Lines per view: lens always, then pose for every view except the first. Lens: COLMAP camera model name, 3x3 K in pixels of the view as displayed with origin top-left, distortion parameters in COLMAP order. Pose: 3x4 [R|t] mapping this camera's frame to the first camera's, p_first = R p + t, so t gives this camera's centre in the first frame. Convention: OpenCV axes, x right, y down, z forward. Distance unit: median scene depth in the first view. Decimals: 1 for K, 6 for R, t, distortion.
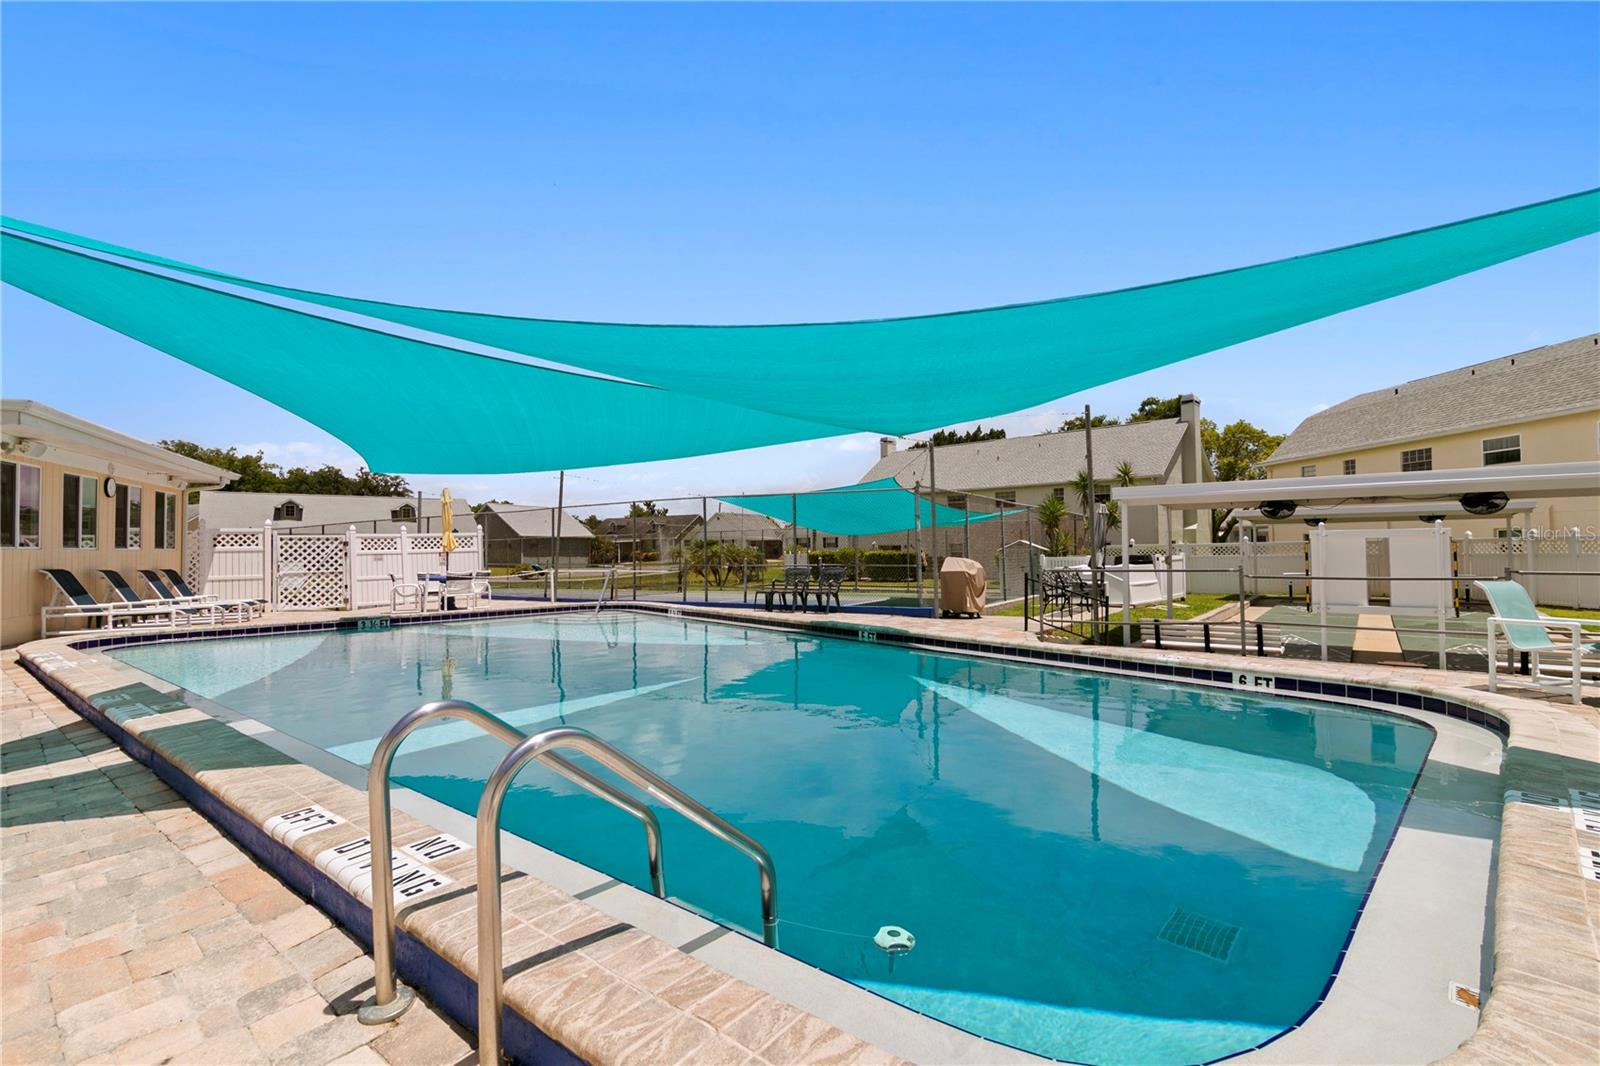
lens RADIAL K [[732.1, 0, 799.1], [0, 732.1, 537.4], [0, 0, 1]] dist [-0.000398, -0.001386]
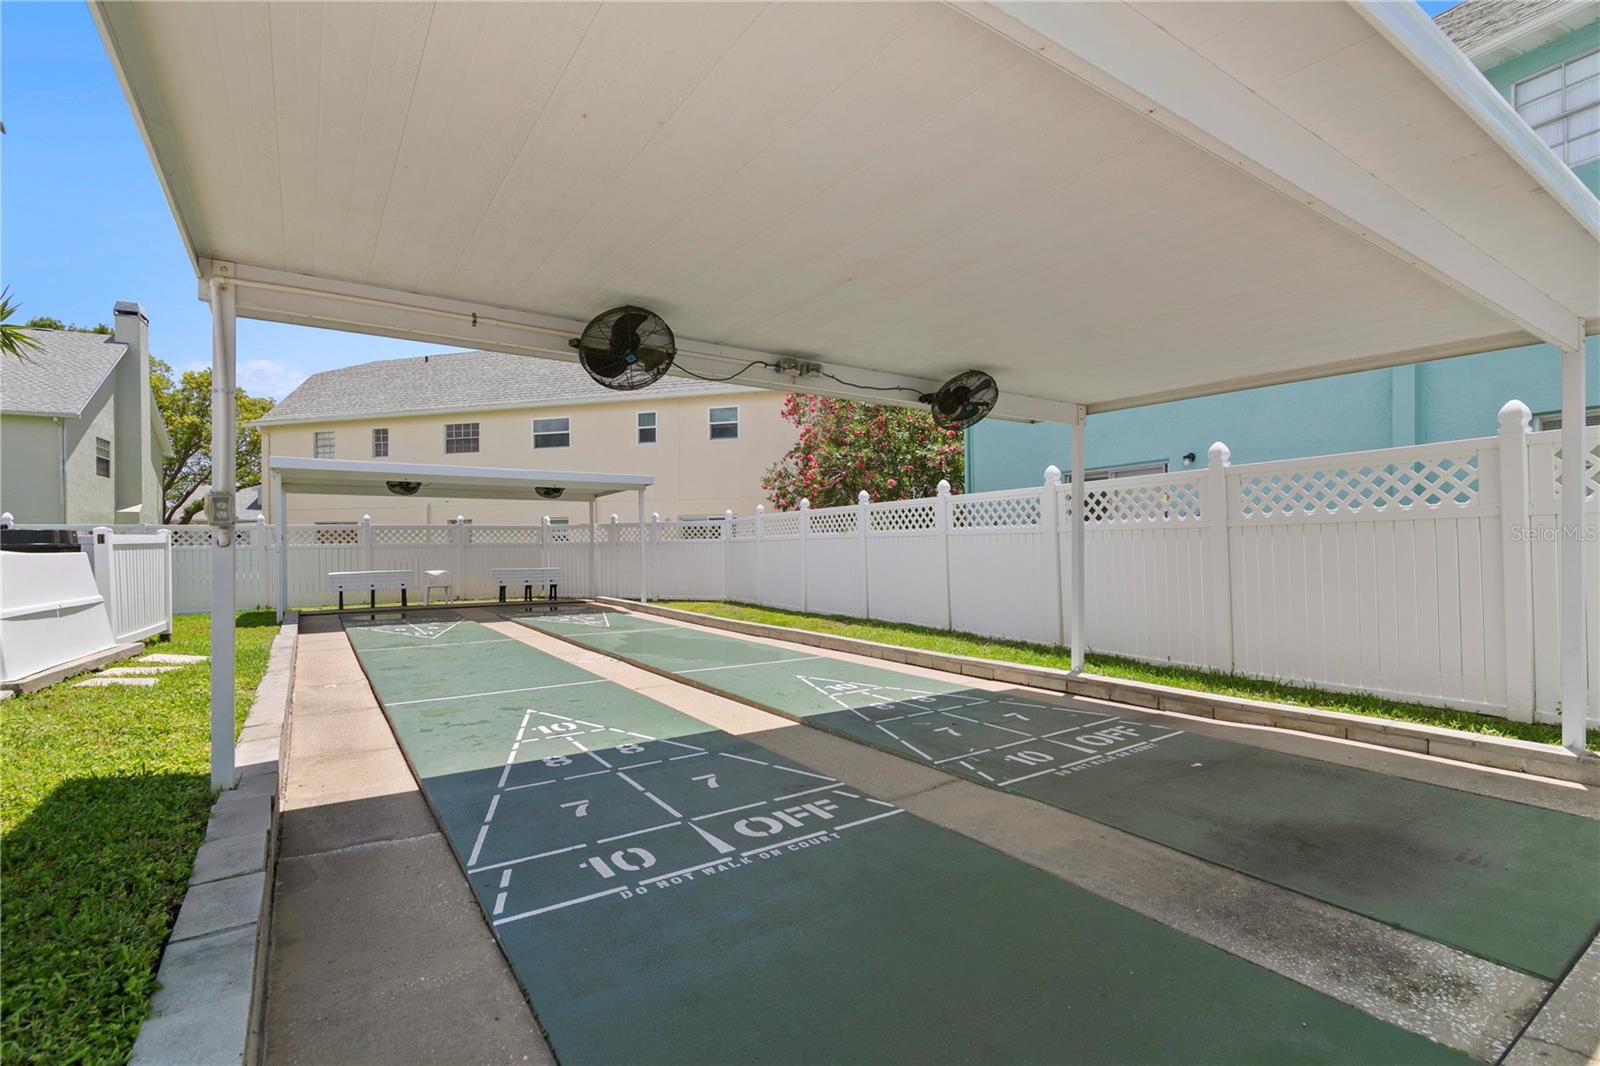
lens RADIAL K [[732.1, 0, 801.4], [0, 732.1, 540.1], [0, 0, 1]] dist [-0.000398, -0.001386]
pose [[0.310299, 0.015095, 0.950519, 0.161780], [-0.012615, 0.999851, -0.011761, 0.019215], [-0.950555, -0.008341, 0.310444, 0.358077]]
